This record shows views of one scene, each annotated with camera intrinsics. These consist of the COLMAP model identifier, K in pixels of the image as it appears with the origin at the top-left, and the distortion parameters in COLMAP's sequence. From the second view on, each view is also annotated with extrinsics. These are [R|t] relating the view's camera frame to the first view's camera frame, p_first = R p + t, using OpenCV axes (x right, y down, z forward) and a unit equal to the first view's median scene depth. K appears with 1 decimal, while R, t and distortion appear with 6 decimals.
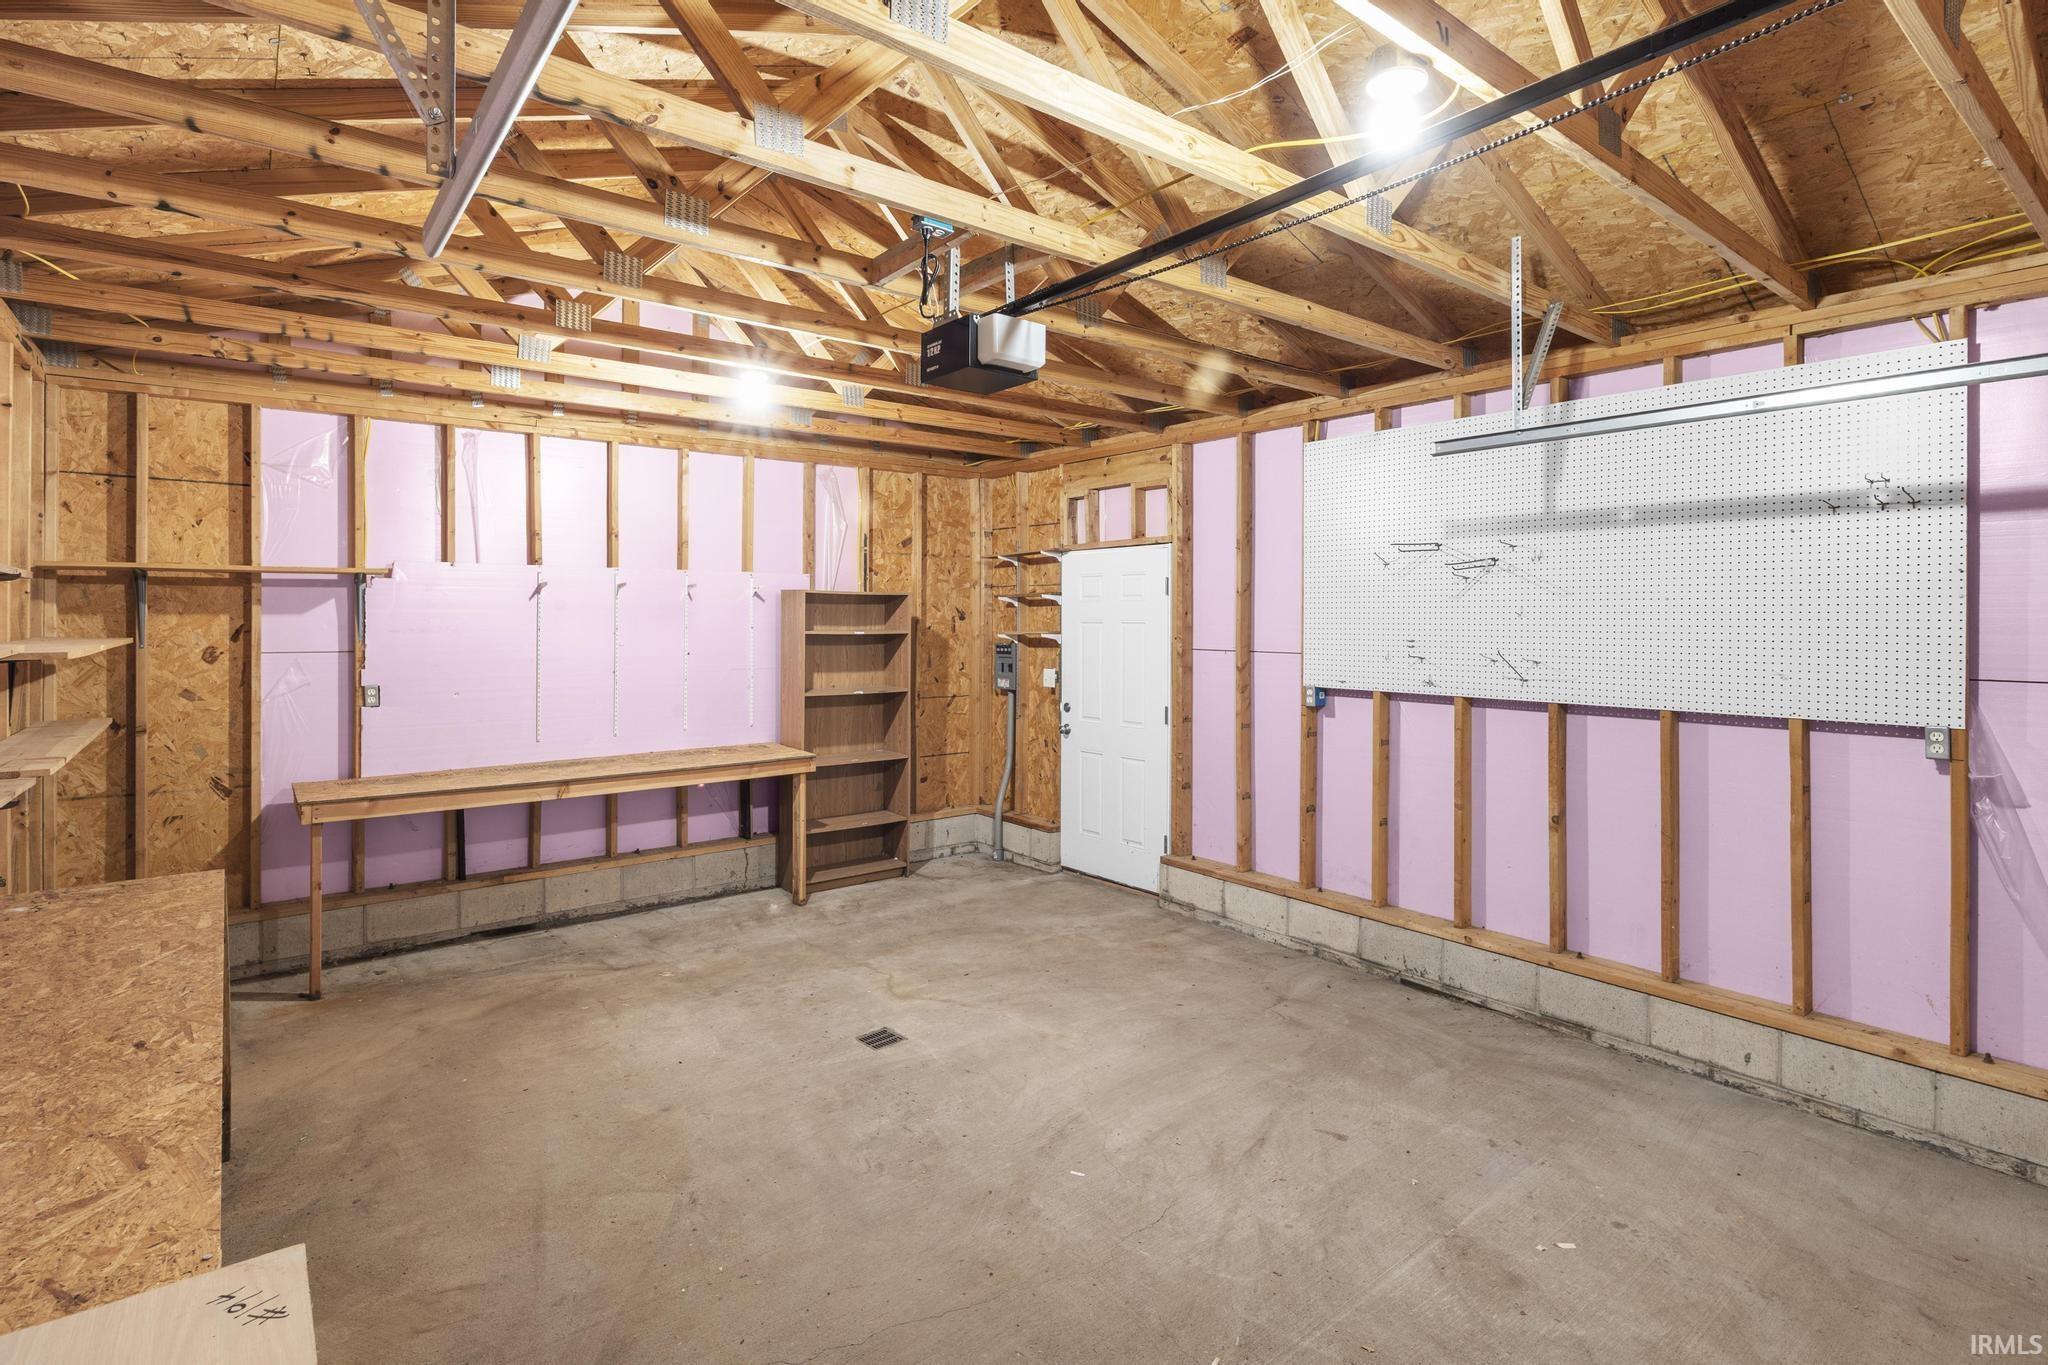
lens RADIAL K [[987.0, 0, 1024.5], [0, 987.0, 637.6], [0, 0, 1]] dist [0.001049, 0.000138]
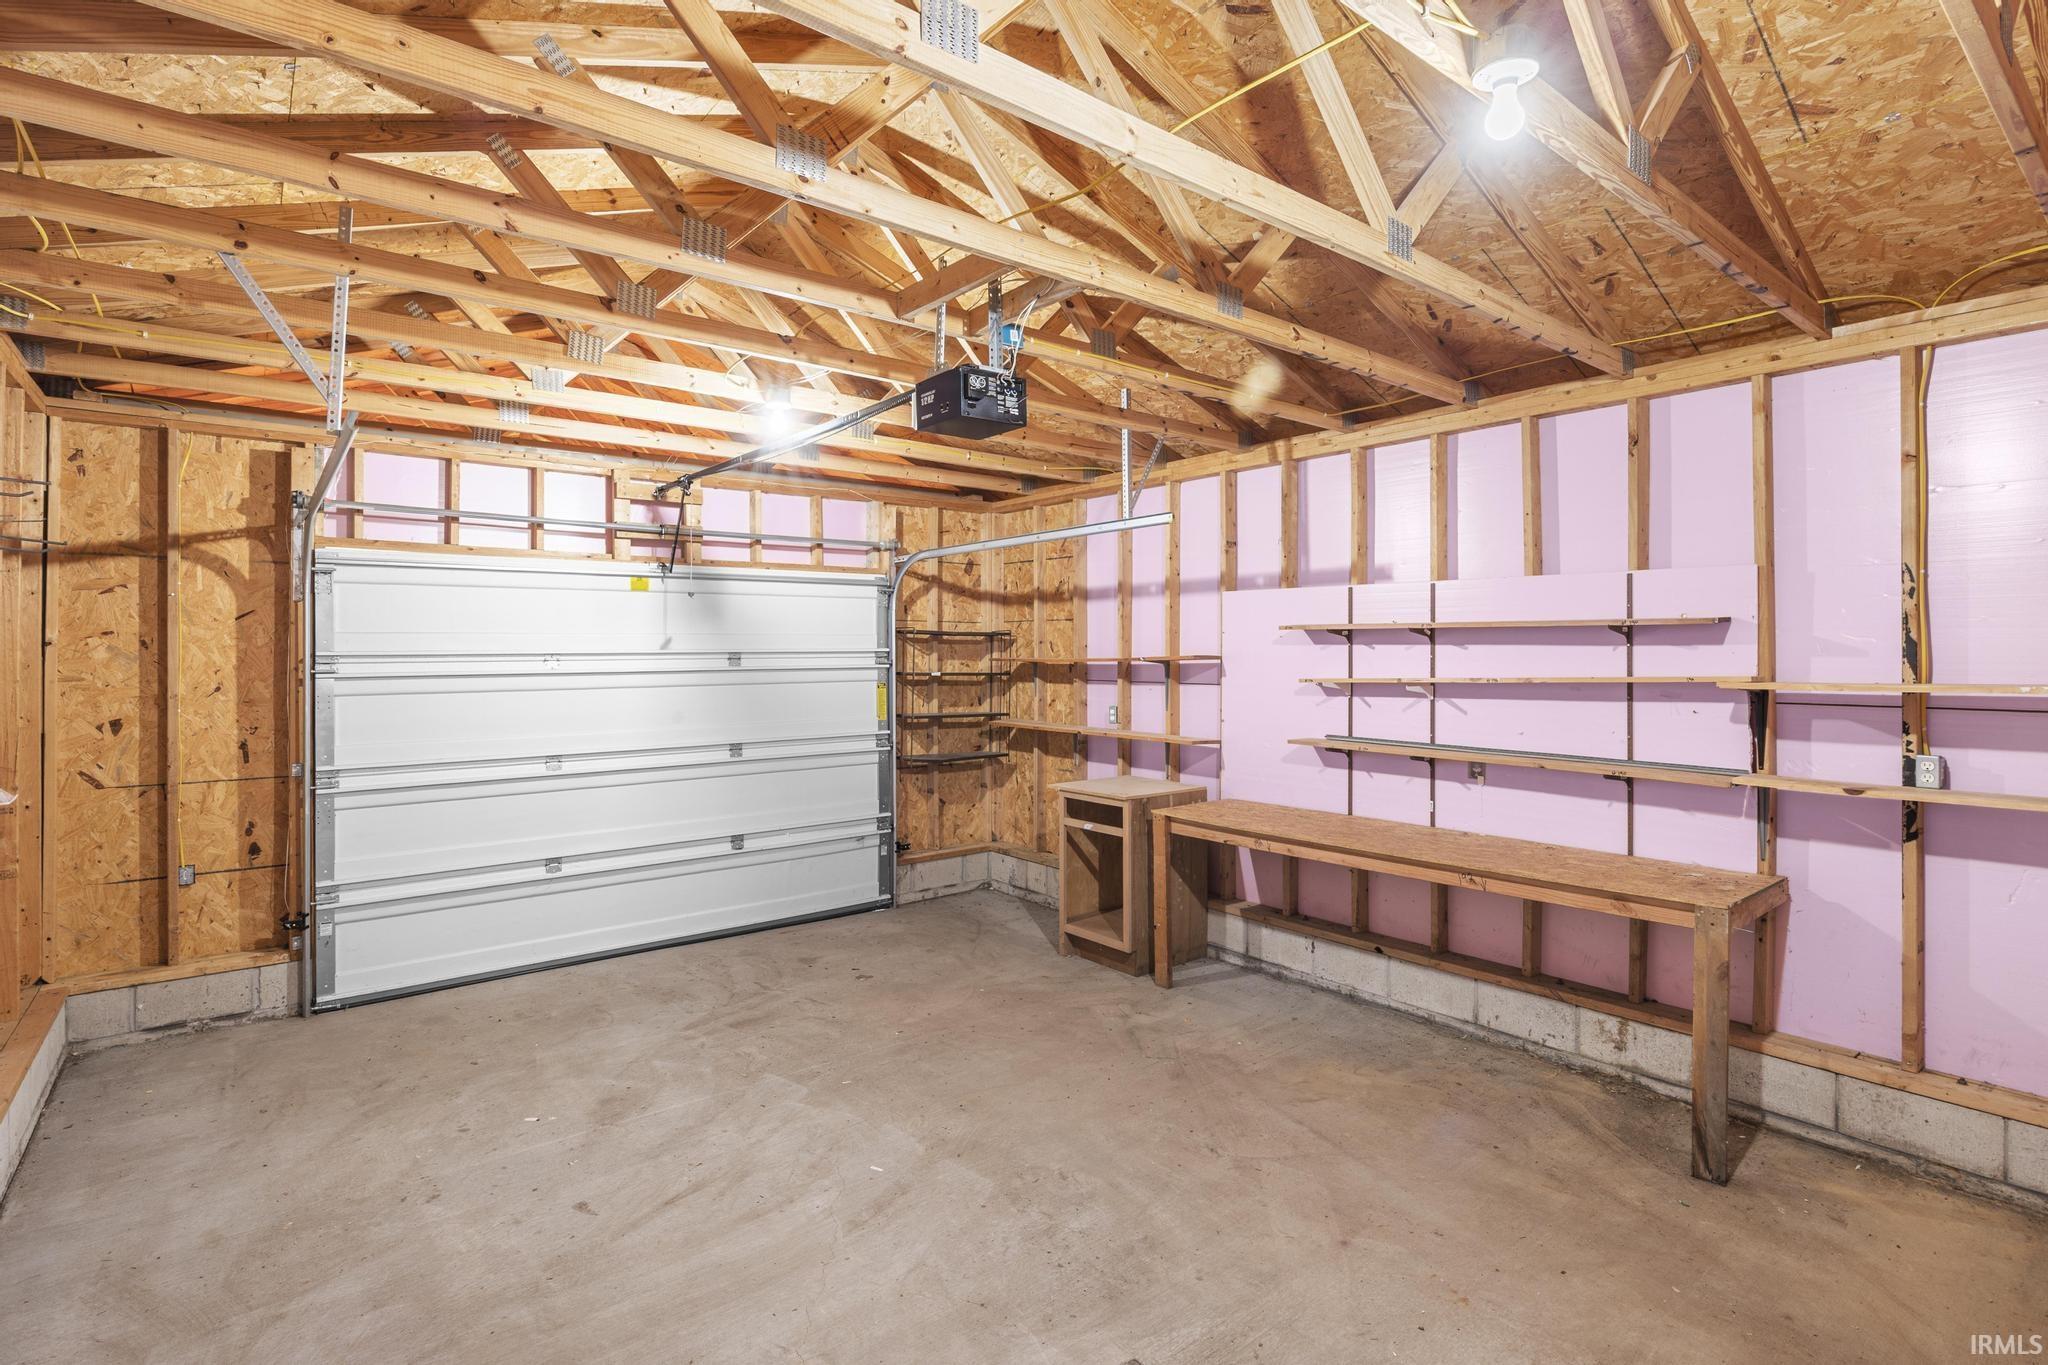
lens RADIAL K [[987.0, 0, 1024.5], [0, 987.0, 637.6], [0, 0, 1]] dist [0.001049, 0.000138]
pose [[-0.999990, -0.001825, -0.004041, -0.100094], [-0.001831, 0.999997, 0.001565, -0.036586], [0.004038, 0.001573, -0.999991, 2.037277]]
